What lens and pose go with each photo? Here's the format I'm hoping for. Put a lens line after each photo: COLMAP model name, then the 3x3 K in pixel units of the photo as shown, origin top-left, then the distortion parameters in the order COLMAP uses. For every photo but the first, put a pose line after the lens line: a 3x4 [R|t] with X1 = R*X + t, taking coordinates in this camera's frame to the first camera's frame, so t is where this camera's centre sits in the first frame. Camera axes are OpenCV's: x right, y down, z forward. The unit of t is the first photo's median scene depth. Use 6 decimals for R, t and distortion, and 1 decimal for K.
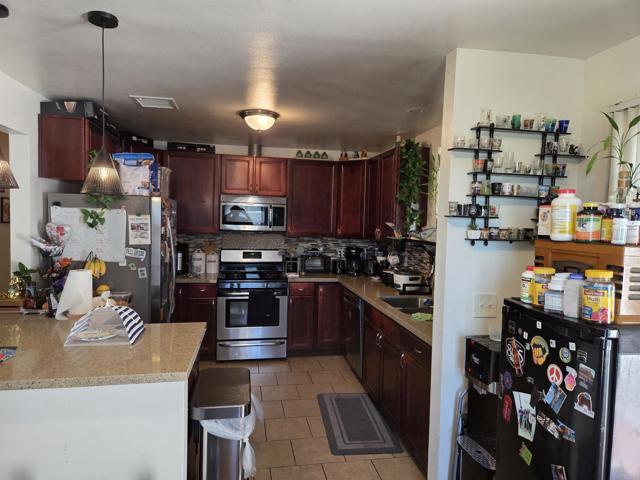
lens RADIAL K [[424.1, 0, 324.9], [0, 424.1, 239.1], [0, 0, 1]] dist [0.012548, -0.014733]
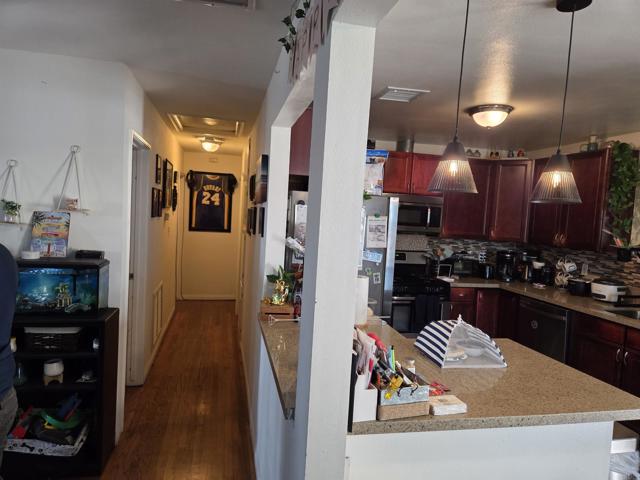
lens RADIAL K [[424.1, 0, 314.2], [0, 424.1, 241.5], [0, 0, 1]] dist [0.012548, -0.014733]
pose [[0.999608, 0.027481, -0.005361, -0.524857], [-0.027366, 0.999416, 0.020462, -0.015402], [0.005921, -0.020307, 0.999776, 0.062374]]
